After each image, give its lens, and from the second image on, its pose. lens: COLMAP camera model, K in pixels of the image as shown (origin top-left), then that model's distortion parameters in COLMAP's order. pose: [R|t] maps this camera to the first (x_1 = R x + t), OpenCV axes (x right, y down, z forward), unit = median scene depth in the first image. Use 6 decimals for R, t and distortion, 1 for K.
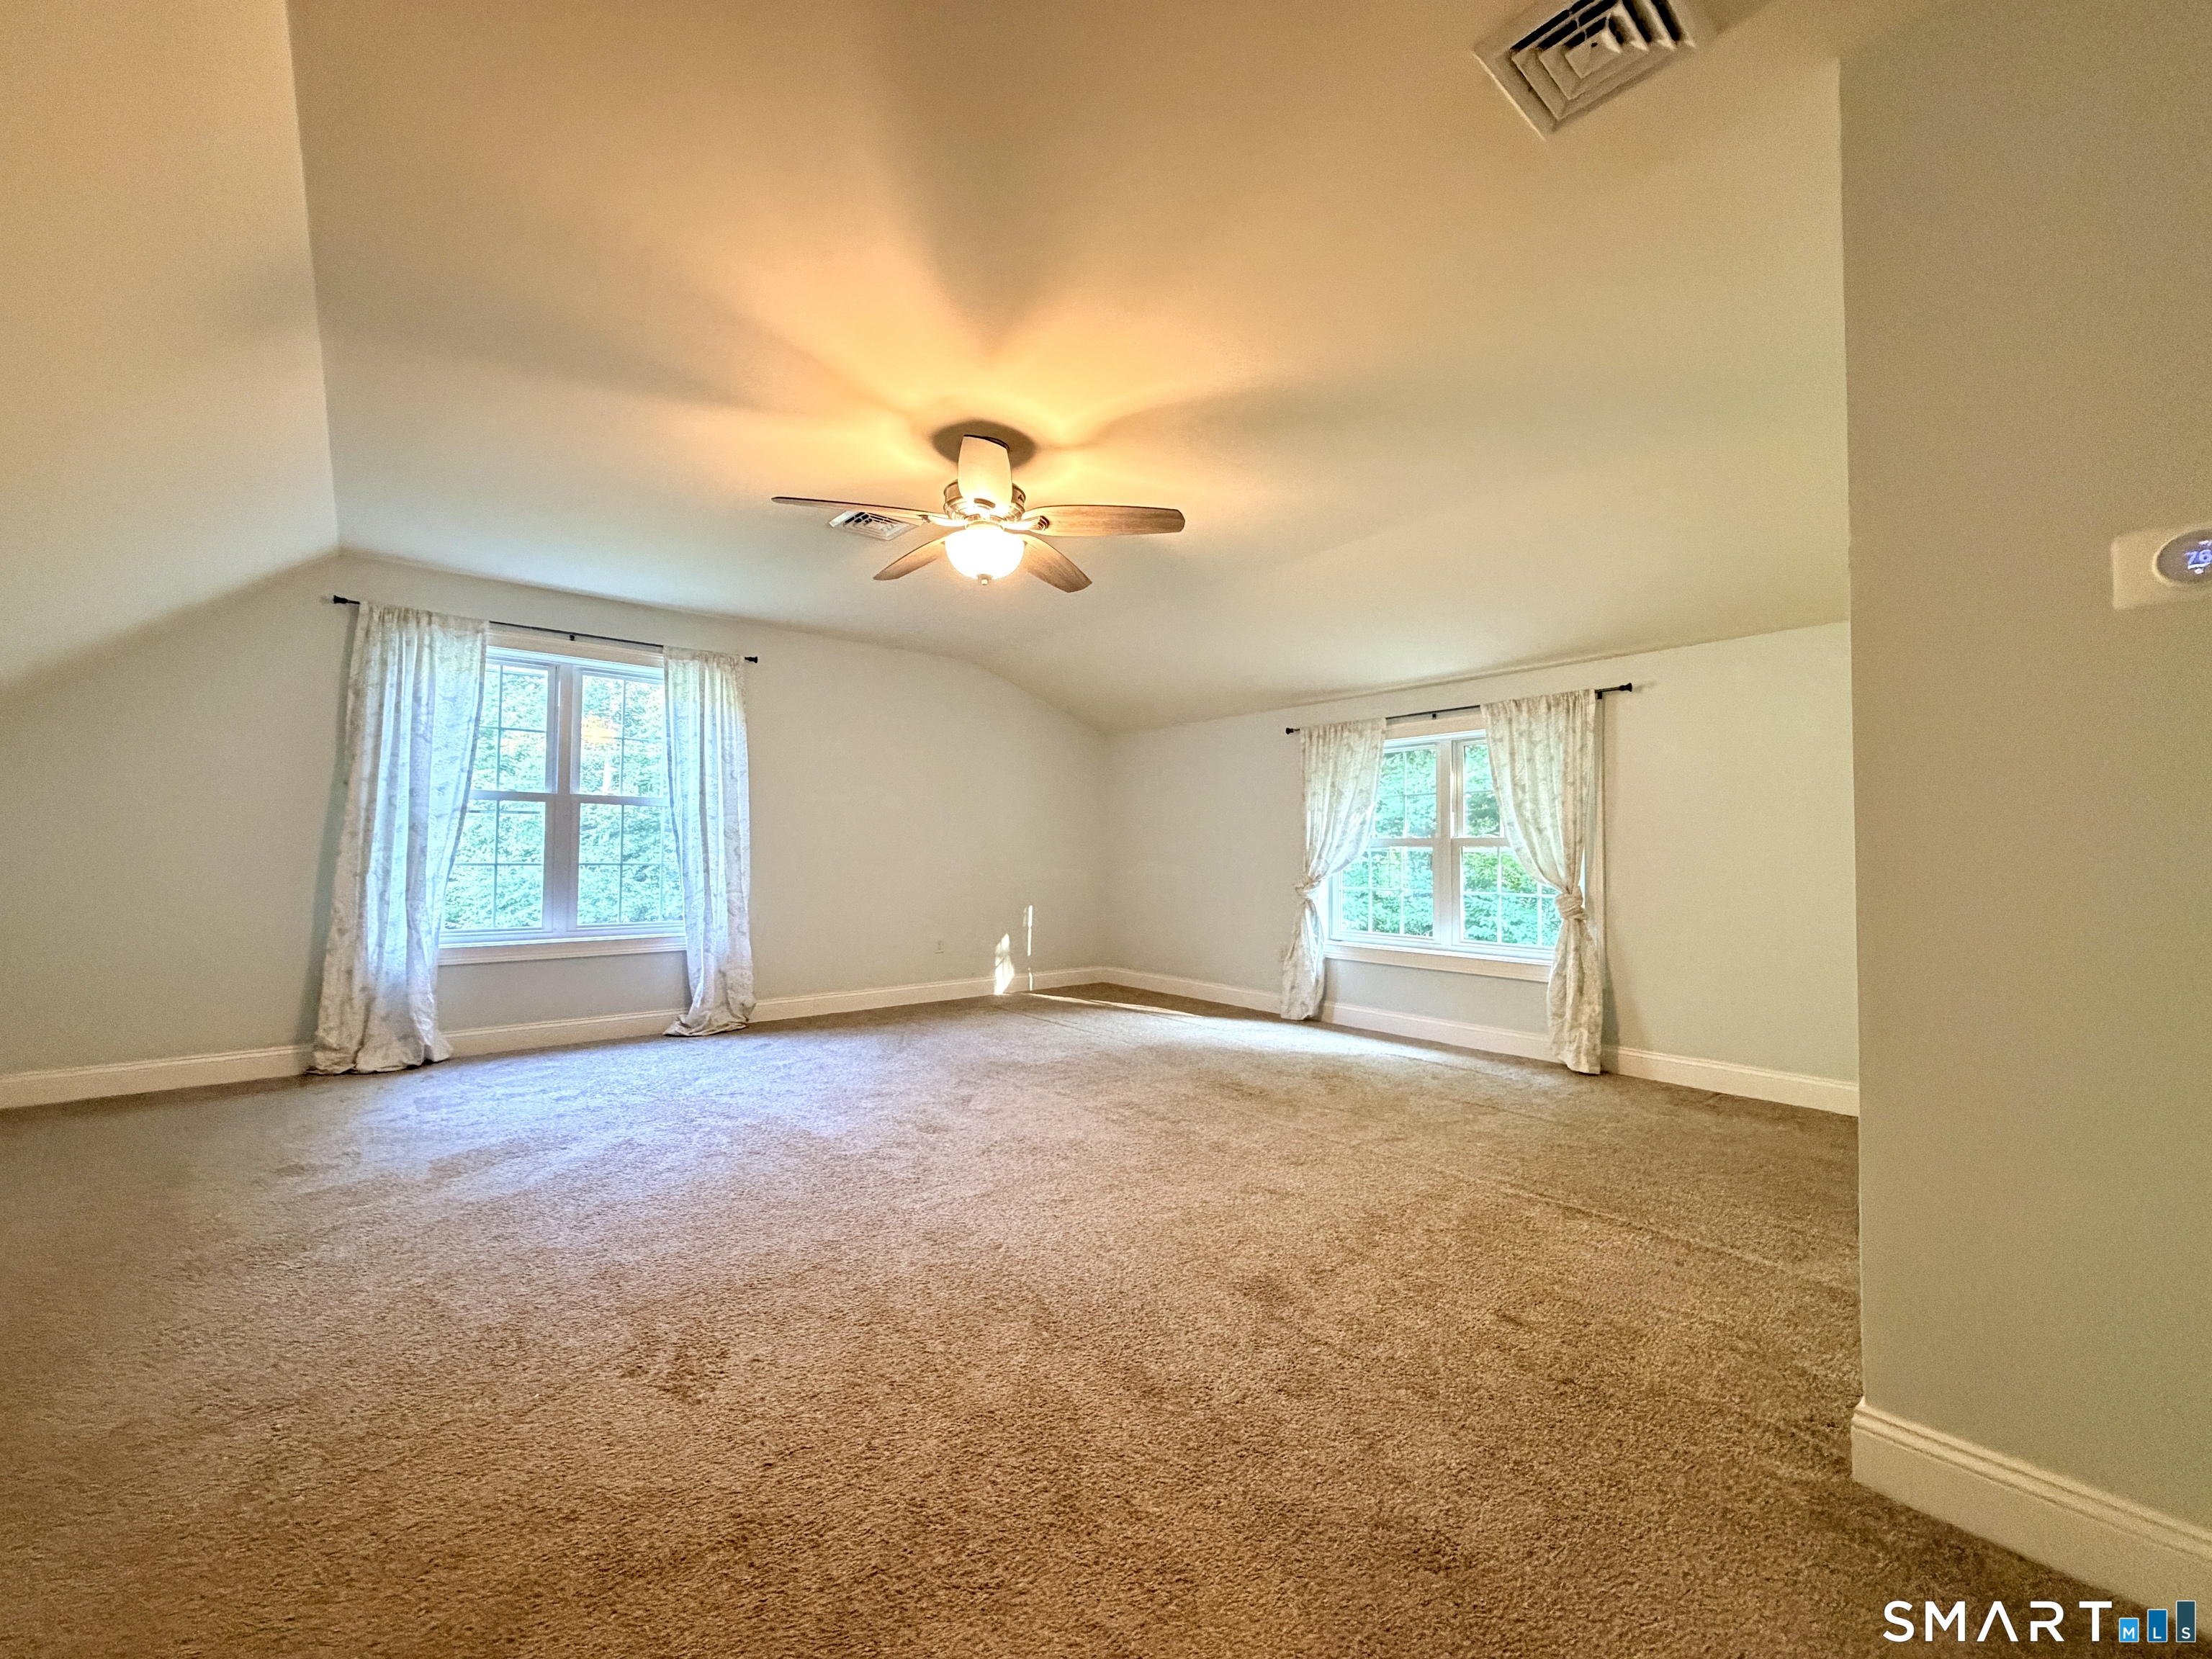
lens RADIAL K [[865.3, 0, 1106.0], [0, 865.3, 829.5], [0, 0, 1]] dist [-0.000101, 0.000057]
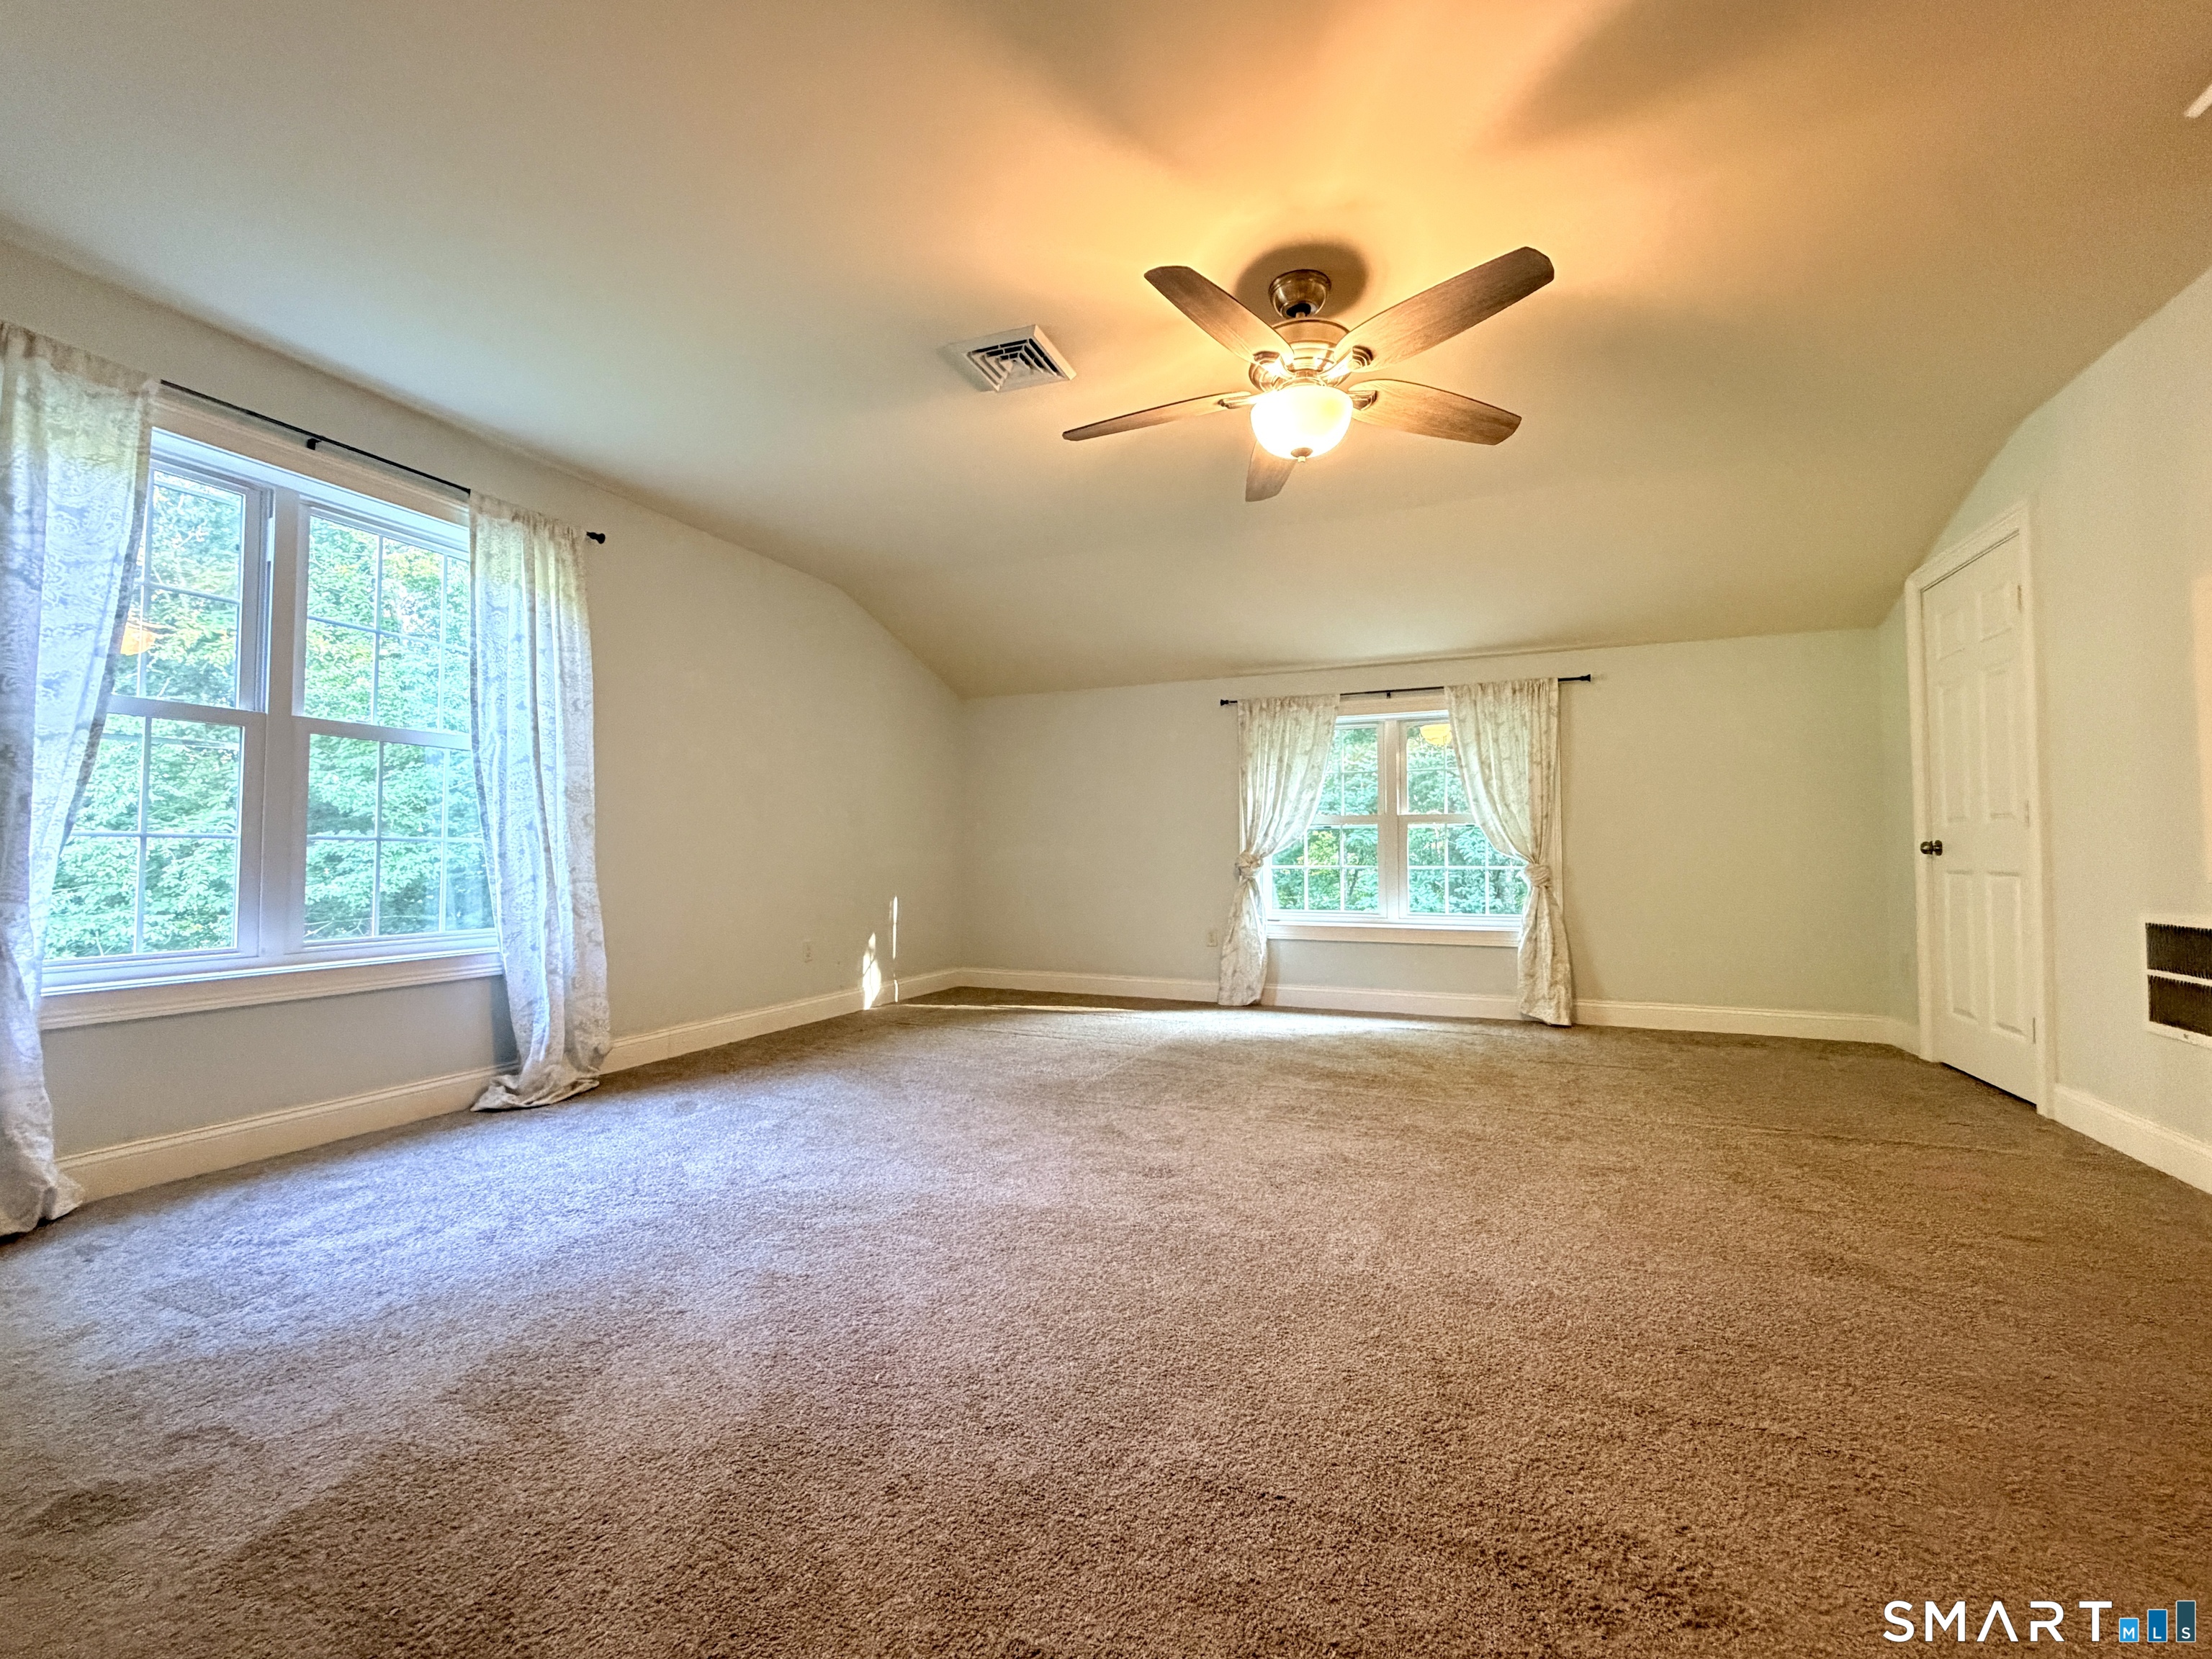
lens RADIAL K [[892.8, 0, 1105.7], [0, 892.8, 825.3], [0, 0, 1]] dist [0.000124, -0.000140]
pose [[0.888259, 0.008629, 0.459262, -0.425333], [-0.006901, 0.999961, -0.005440, 0.032792], [-0.459291, 0.001662, 0.888284, 0.229252]]
